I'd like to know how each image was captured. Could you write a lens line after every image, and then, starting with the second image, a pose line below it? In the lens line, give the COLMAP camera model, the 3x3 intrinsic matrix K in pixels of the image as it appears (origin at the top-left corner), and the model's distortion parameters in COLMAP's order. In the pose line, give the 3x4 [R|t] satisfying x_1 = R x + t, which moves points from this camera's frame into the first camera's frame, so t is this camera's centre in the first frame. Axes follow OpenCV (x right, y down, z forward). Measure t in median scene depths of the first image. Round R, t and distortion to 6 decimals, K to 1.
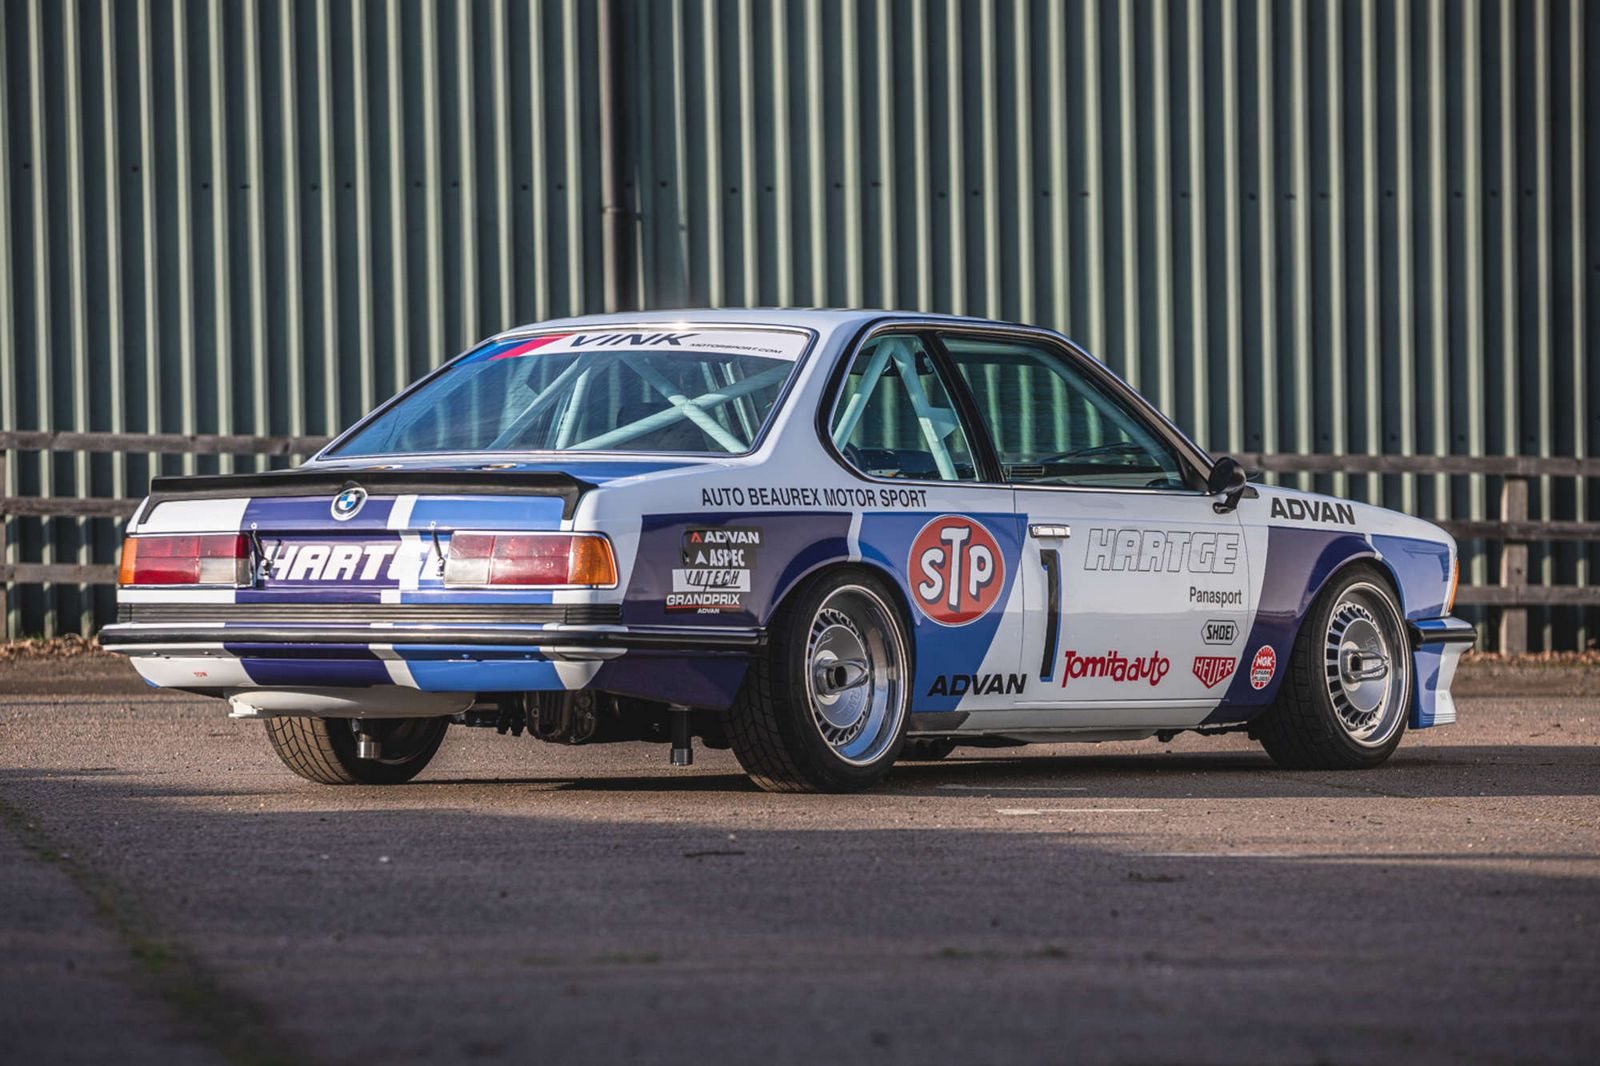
lens RADIAL K [[7226.9, 0, 800.0], [0, 7226.9, 533.0], [0, 0, 1]] dist [0.461543, 5.946092]
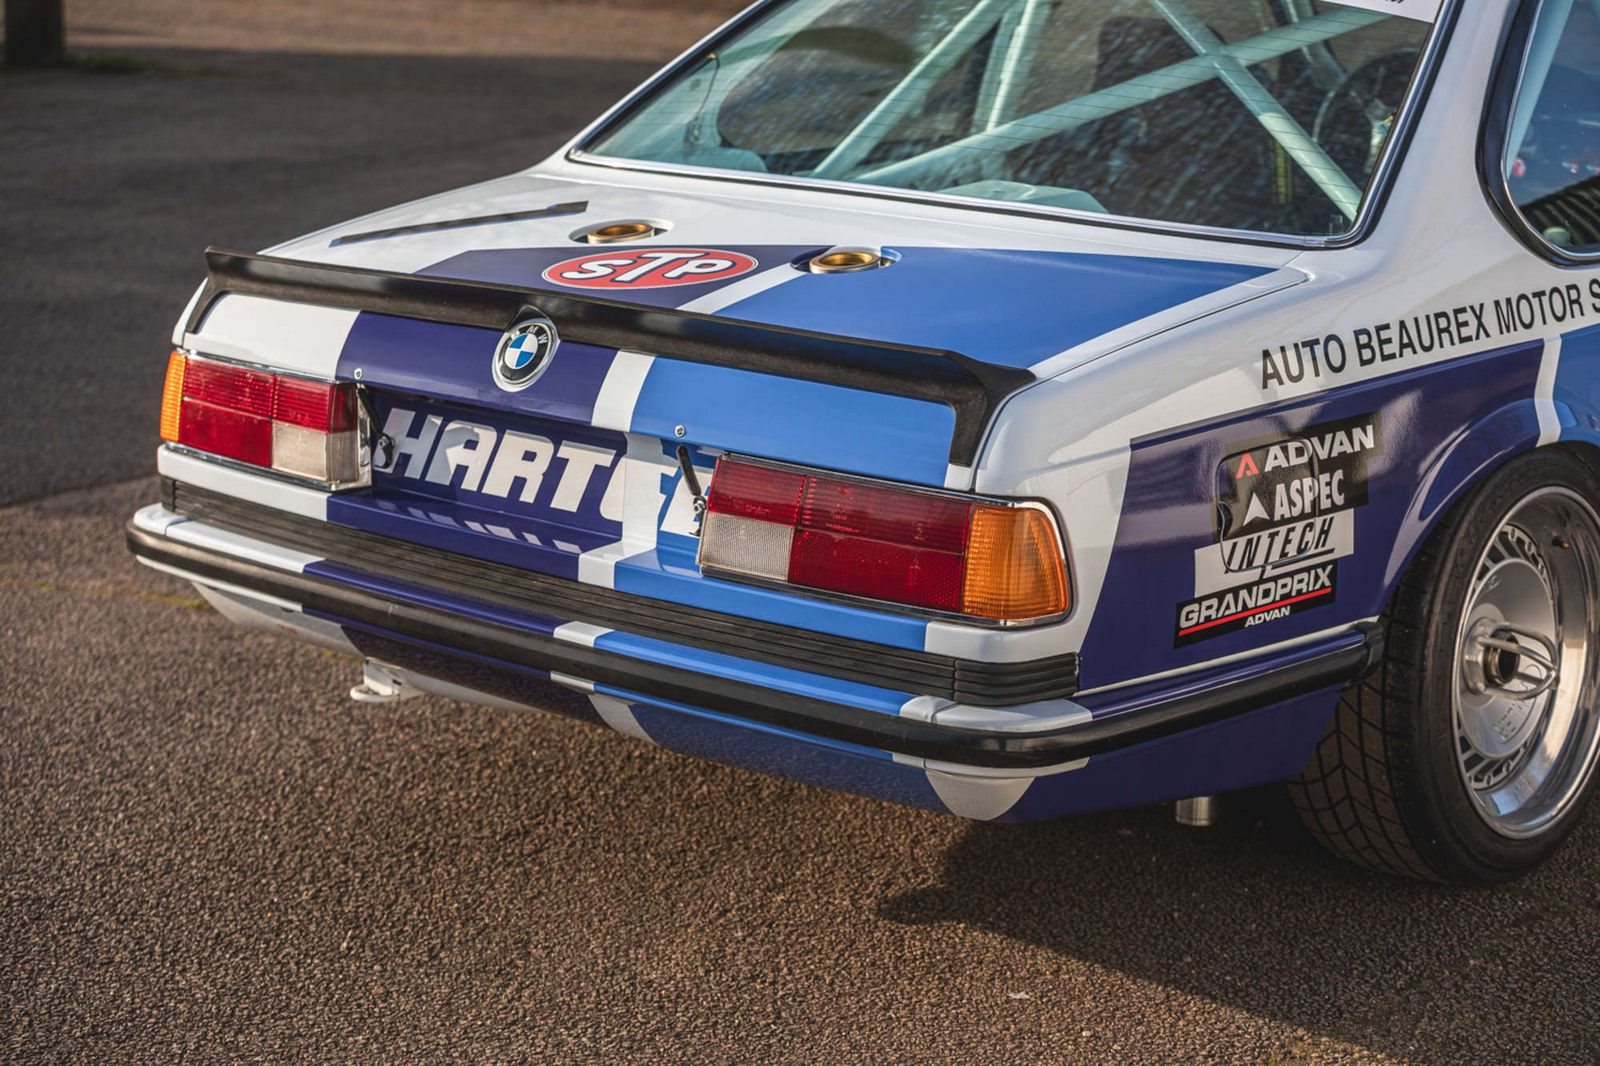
lens RADIAL K [[3224.9, 0, 800.0], [0, 3224.9, 533.0], [0, 0, 1]] dist [-0.296194, 0.264846]
pose [[0.991914, 0.031785, -0.122871, -0.017043], [-0.002180, 0.972255, 0.233912, -0.042183], [0.126896, -0.231753, 0.964463, 0.781673]]
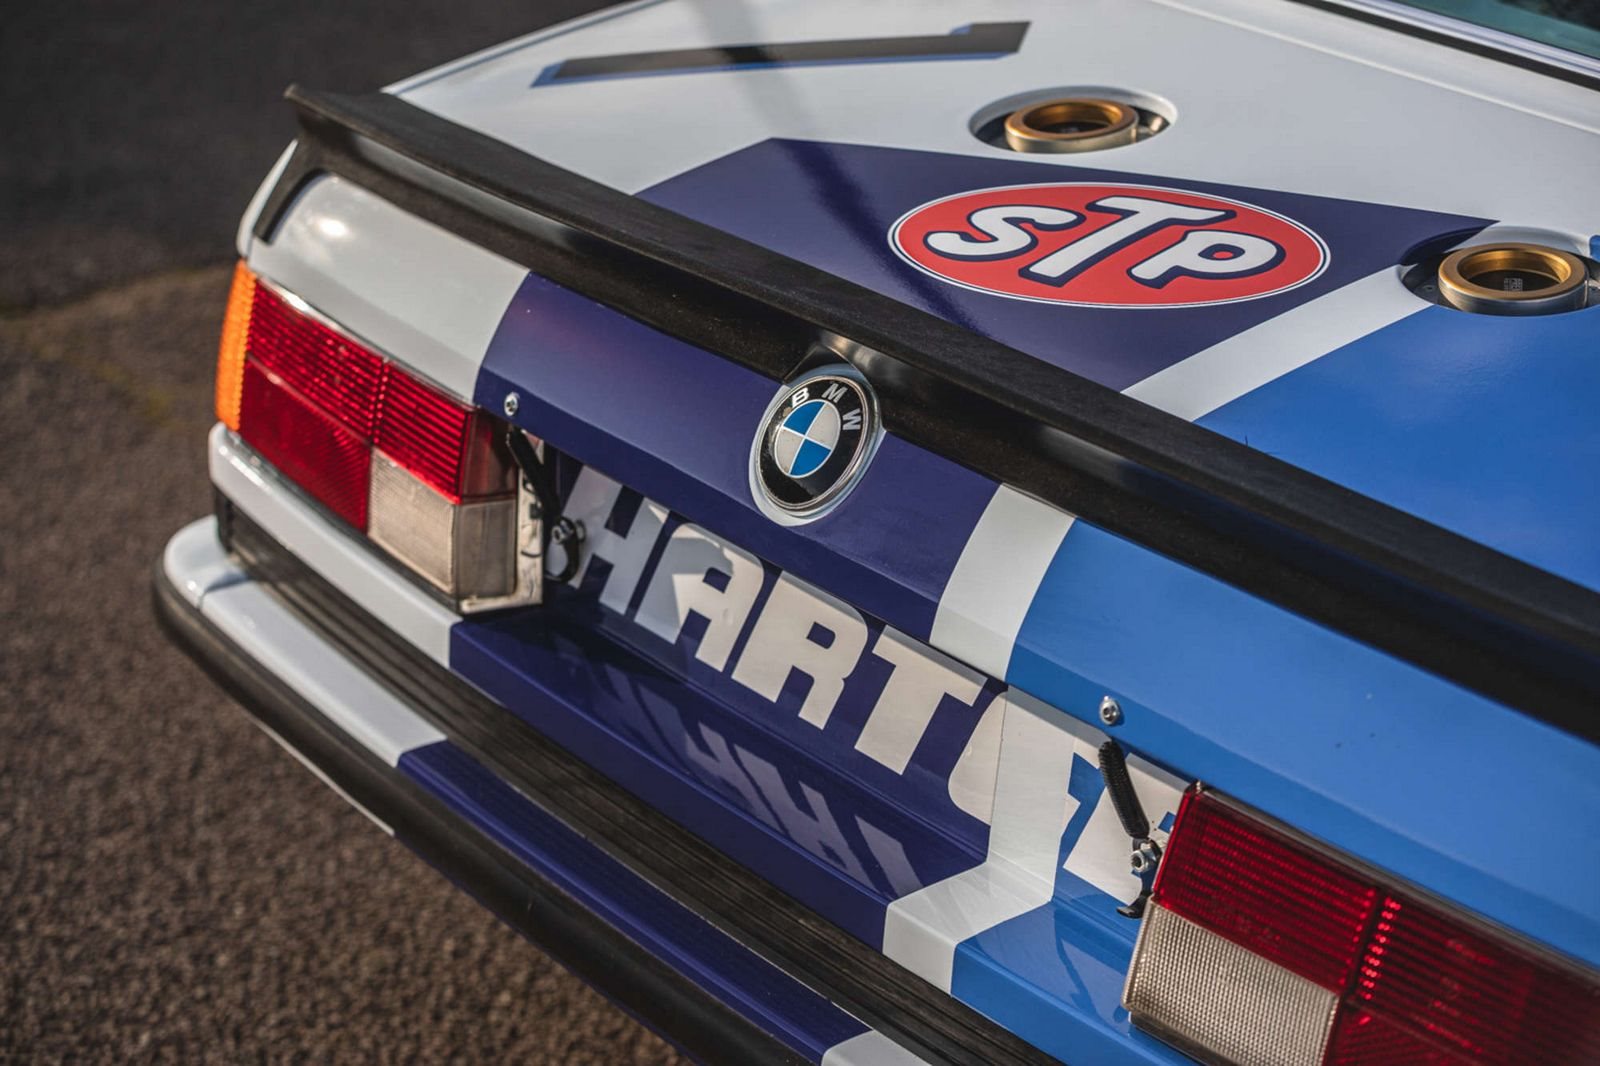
lens RADIAL K [[3419.8, 0, 800.0], [0, 3419.8, 533.0], [0, 0, 1]] dist [-0.269135, 0.204717]
pose [[0.948720, 0.137842, -0.284482, -0.031240], [-0.020848, 0.925248, 0.378789, -0.041795], [0.315430, -0.353434, 0.880675, 0.891704]]
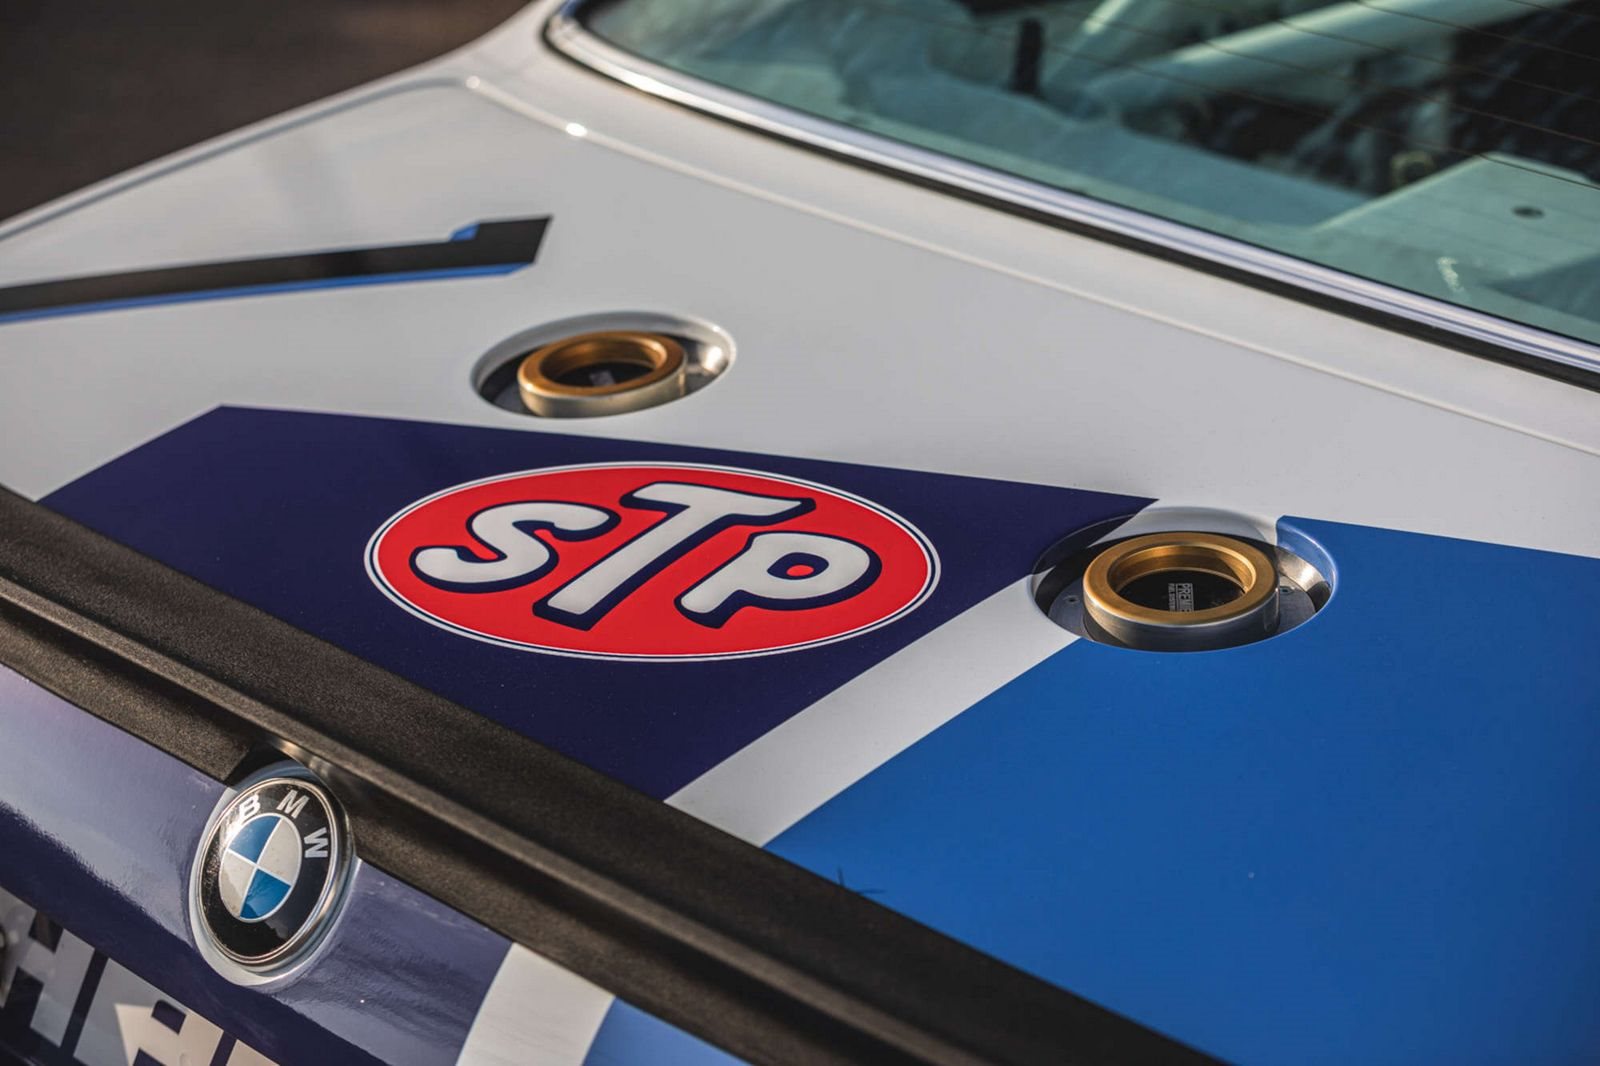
lens RADIAL K [[3419.8, 0, 800.0], [0, 3419.8, 533.0], [0, 0, 1]] dist [-0.269135, 0.204717]
pose [[0.980887, 0.085523, -0.174773, -0.036138], [-0.012952, 0.924932, 0.379912, -0.041691], [0.194145, -0.370387, 0.908362, 0.919876]]
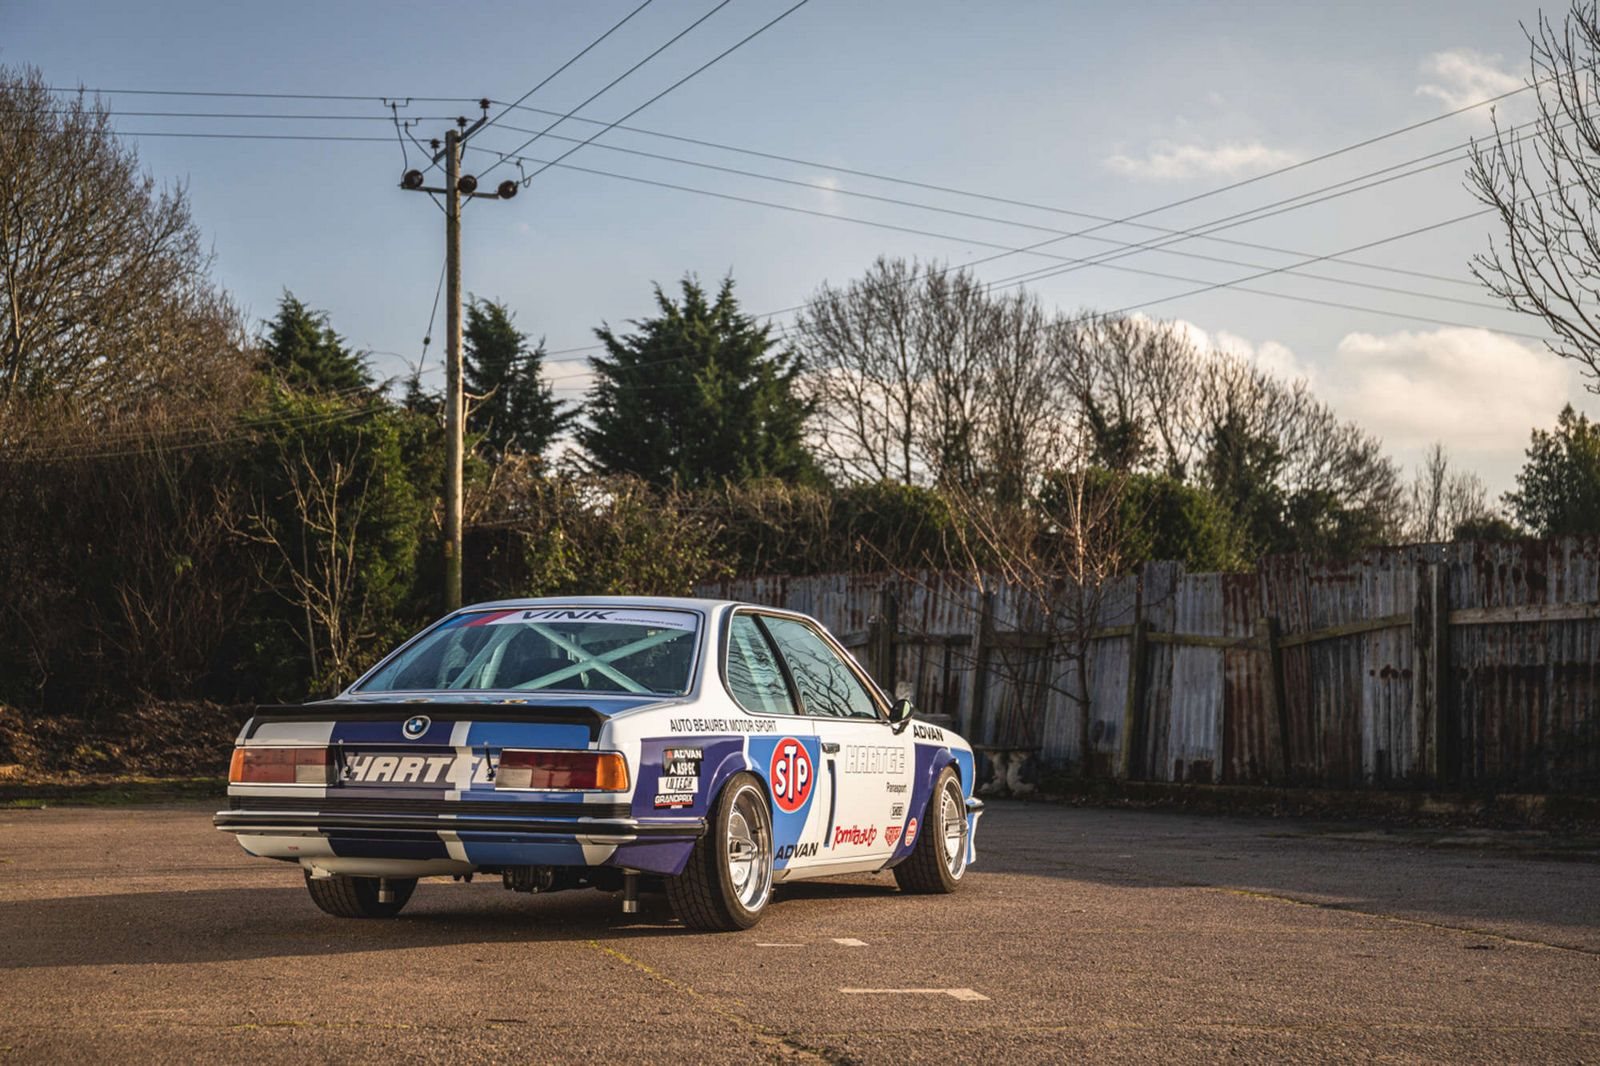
lens RADIAL K [[2600.7, 0, 744.5], [0, 2600.7, 588.9], [0, 0, 1]] dist [0.091301, -0.041350]
pose [[0.973425, 0.024857, 0.227655, -0.113702], [-0.013828, 0.998658, -0.049914, -0.006318], [-0.228590, 0.045440, 0.972462, 0.493981]]
